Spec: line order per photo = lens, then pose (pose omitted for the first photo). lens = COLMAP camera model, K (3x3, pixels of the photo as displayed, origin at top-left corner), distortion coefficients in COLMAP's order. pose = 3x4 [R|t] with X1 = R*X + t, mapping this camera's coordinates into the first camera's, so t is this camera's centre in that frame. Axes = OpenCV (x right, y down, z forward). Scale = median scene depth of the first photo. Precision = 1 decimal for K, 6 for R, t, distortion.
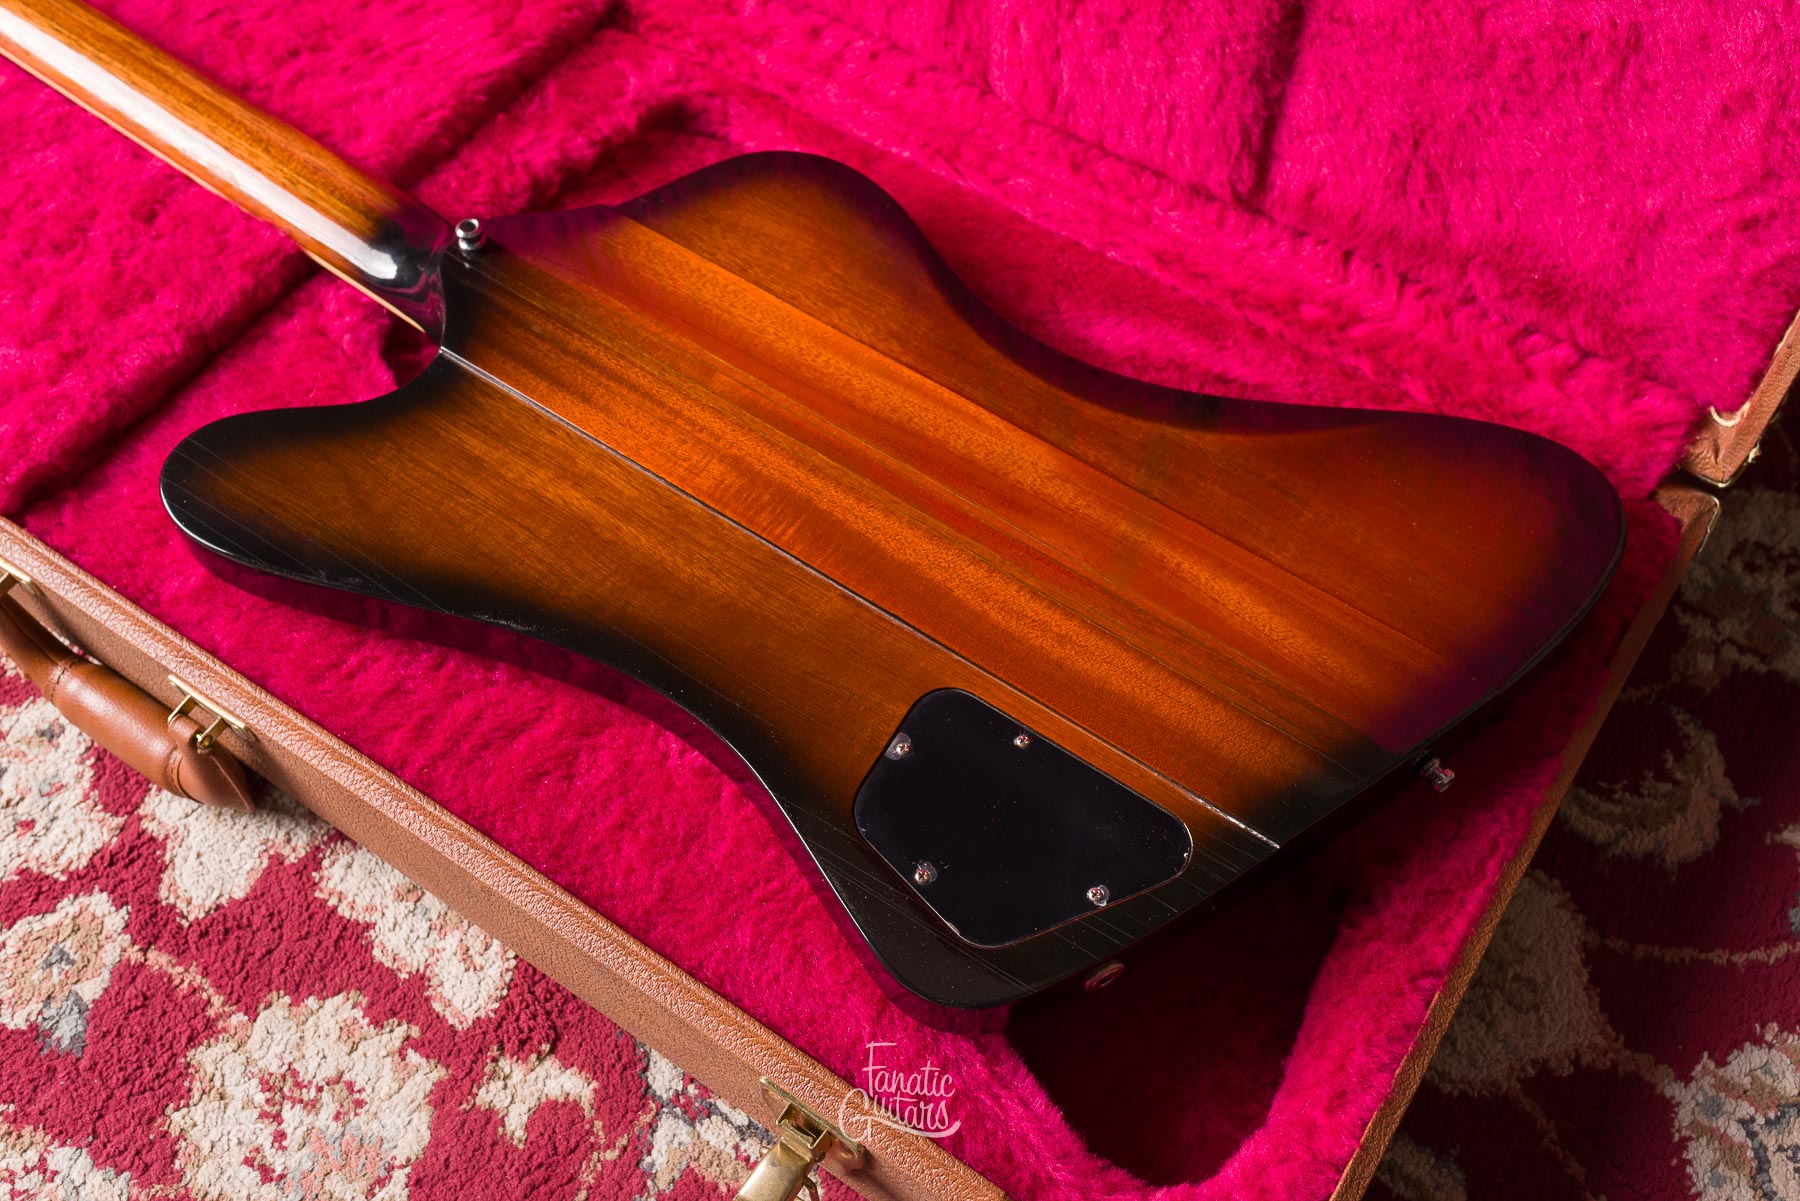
lens RADIAL K [[1740.4, 0, 900.0], [0, 1740.4, 600.5], [0, 0, 1]] dist [-0.003340, -0.000566]
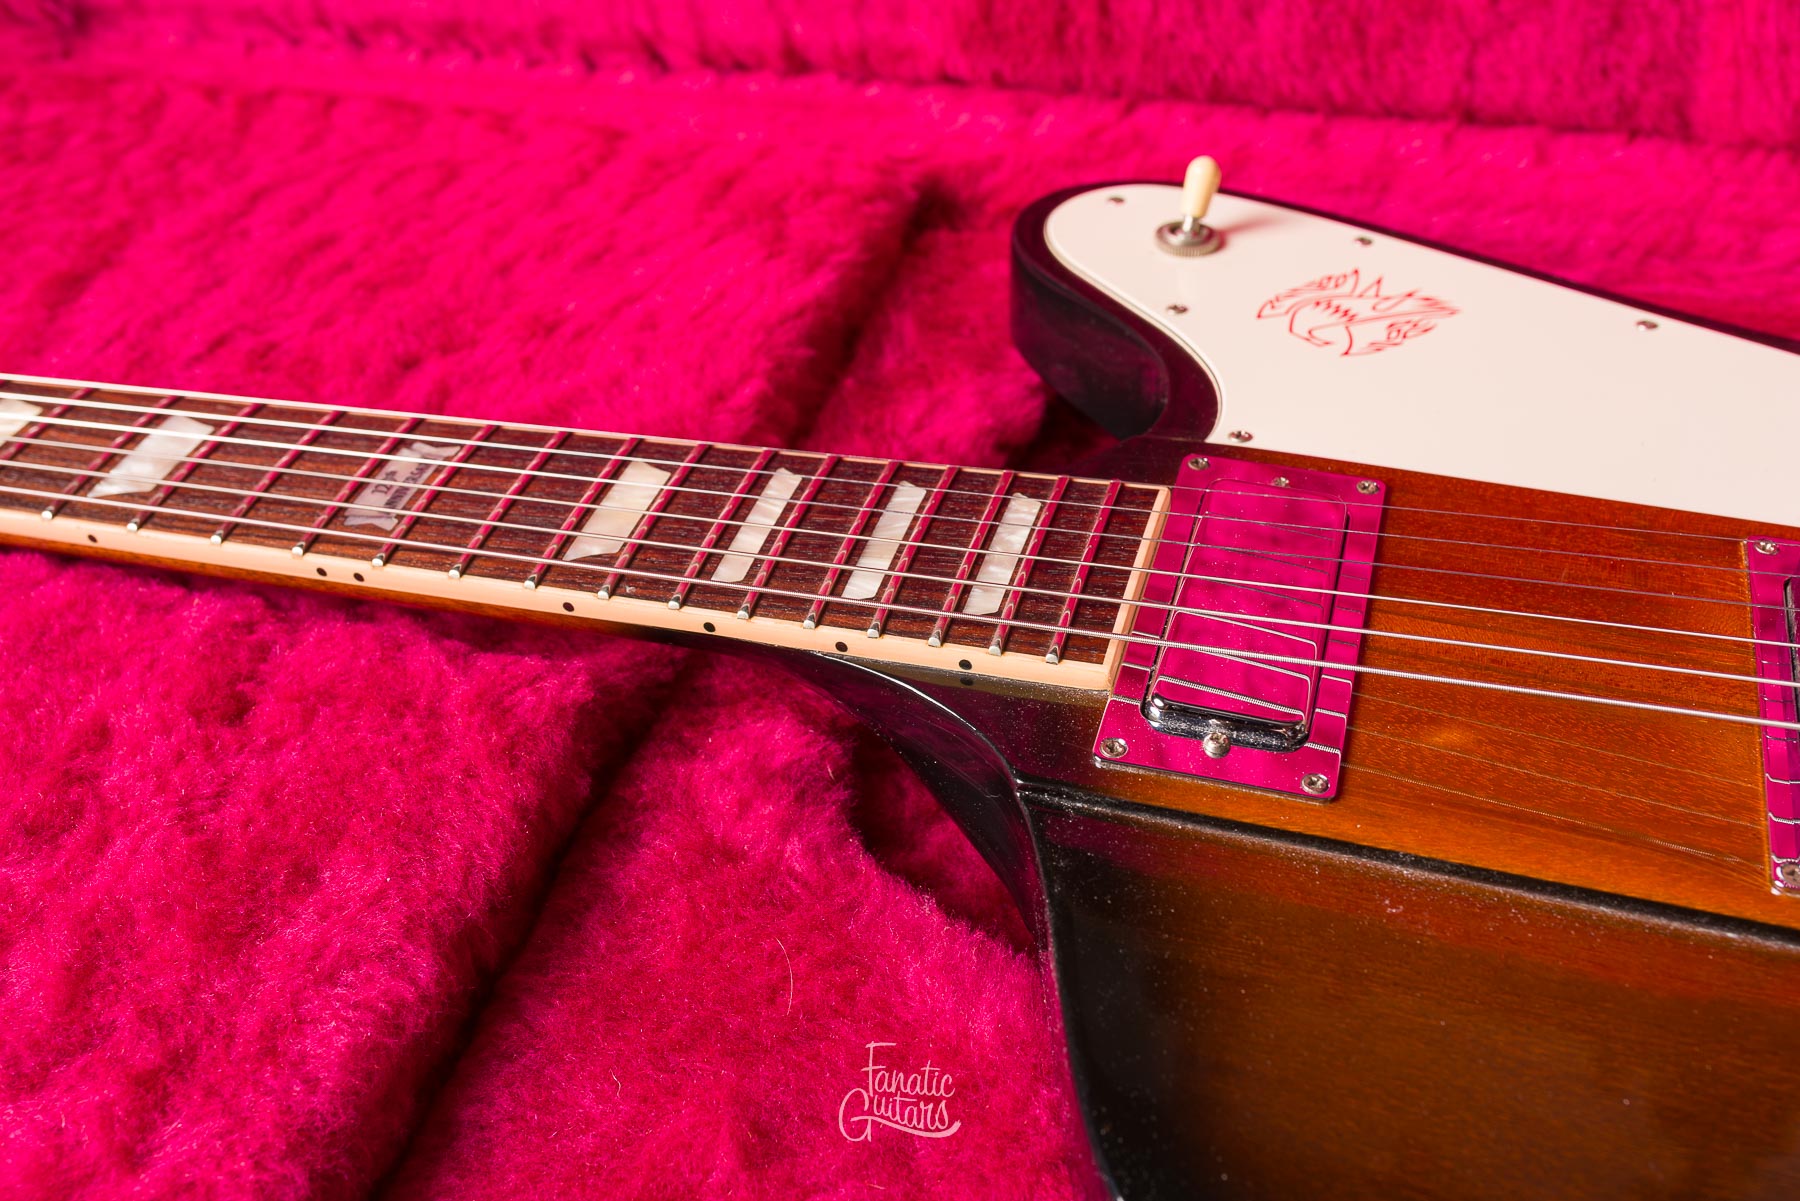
lens RADIAL K [[1800.2, 0, 900.0], [0, 1800.2, 600.5], [0, 0, 1]] dist [-0.000030, 0.004191]
pose [[0.951076, -0.247610, 0.184782, -0.386207], [0.290021, 0.921674, -0.257692, -0.092874], [-0.106502, 0.298675, 0.948394, 0.607628]]
